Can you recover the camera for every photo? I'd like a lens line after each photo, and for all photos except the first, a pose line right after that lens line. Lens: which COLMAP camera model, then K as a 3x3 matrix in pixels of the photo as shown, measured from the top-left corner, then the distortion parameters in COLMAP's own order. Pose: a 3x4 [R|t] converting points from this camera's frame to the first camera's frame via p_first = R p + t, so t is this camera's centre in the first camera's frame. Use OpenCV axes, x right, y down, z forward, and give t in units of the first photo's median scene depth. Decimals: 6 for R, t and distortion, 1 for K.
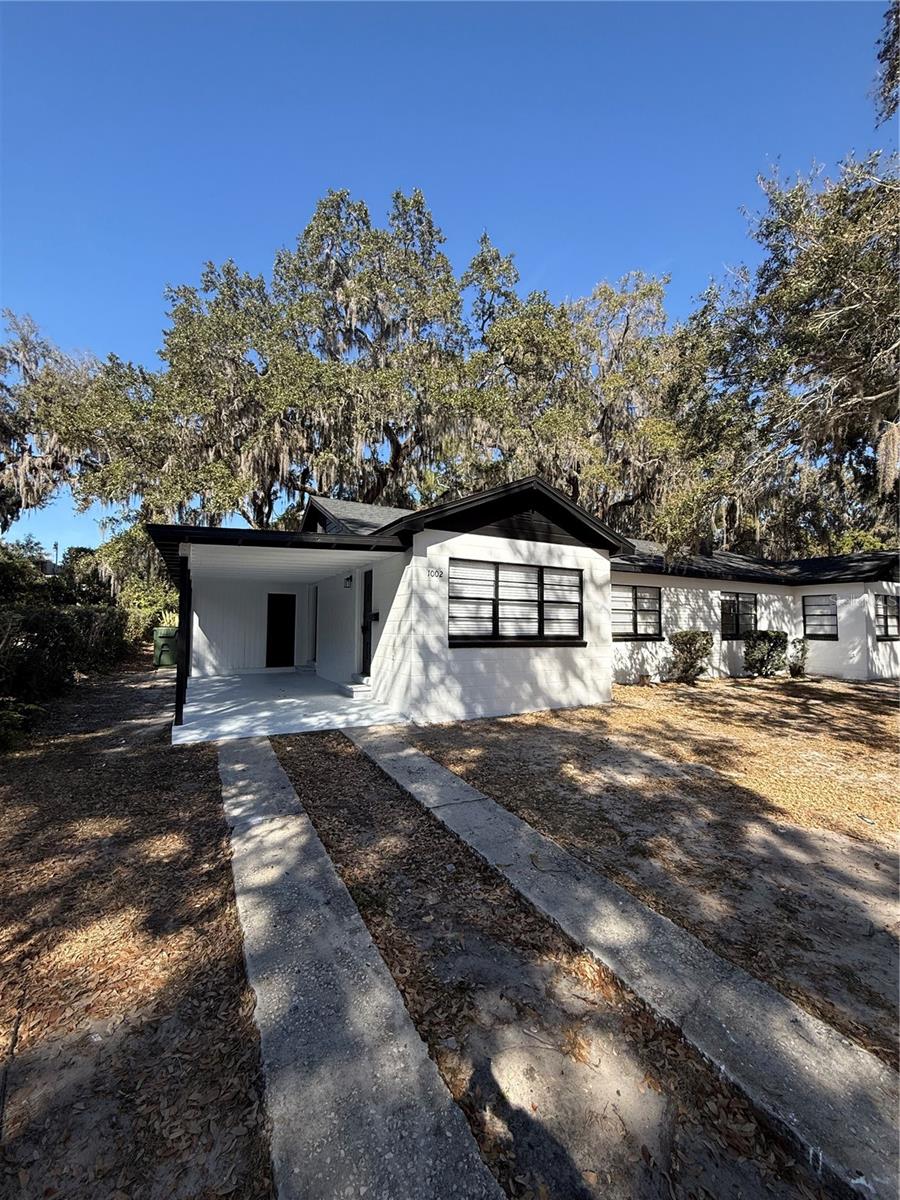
lens RADIAL K [[480.3, 0, 473.7], [0, 480.3, 599.0], [0, 0, 1]] dist [-0.000234, -0.000011]
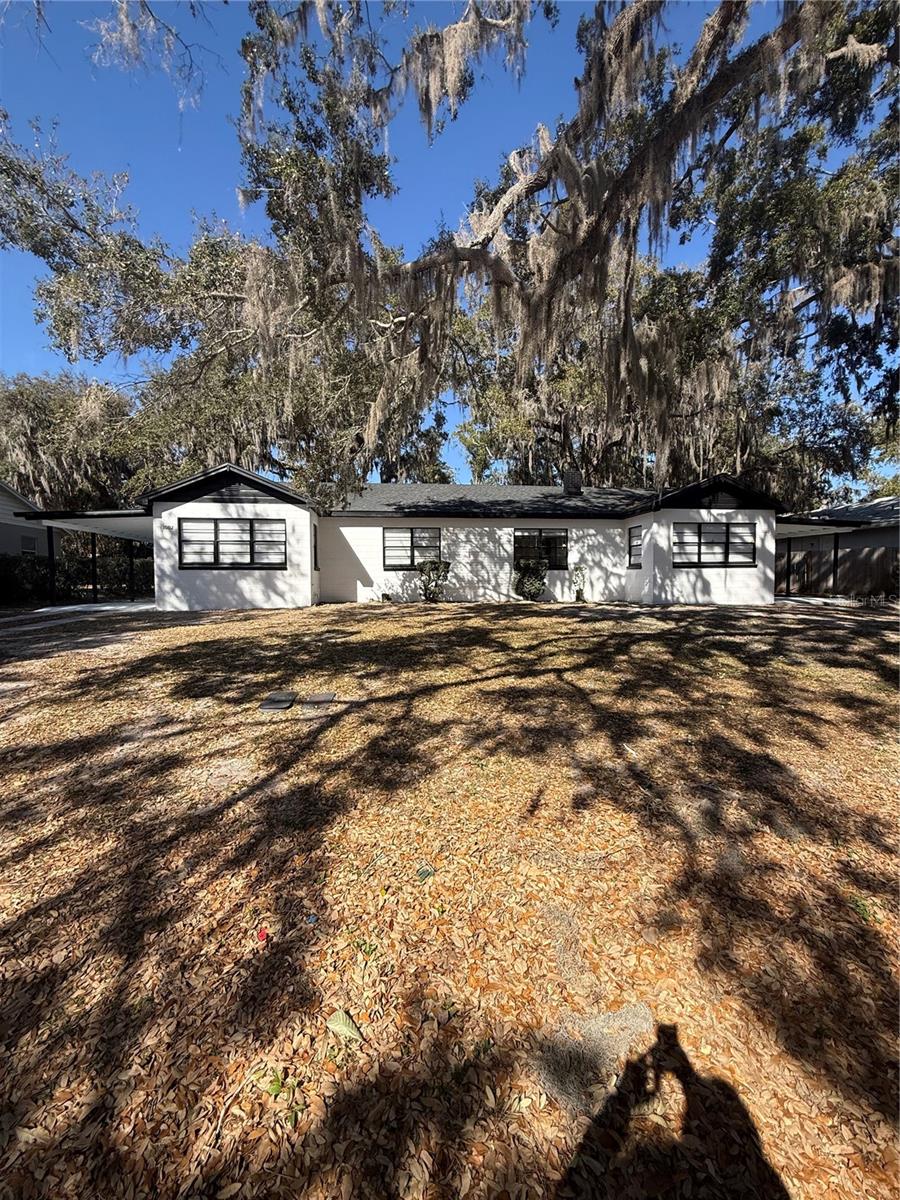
lens RADIAL K [[480.3, 0, 473.7], [0, 480.3, 599.0], [0, 0, 1]] dist [-0.000234, -0.000011]
pose [[0.937568, -0.003092, -0.347790, 0.926474], [0.035569, 0.995570, 0.087037, 0.055183], [0.345980, -0.093974, 0.933524, -0.162458]]
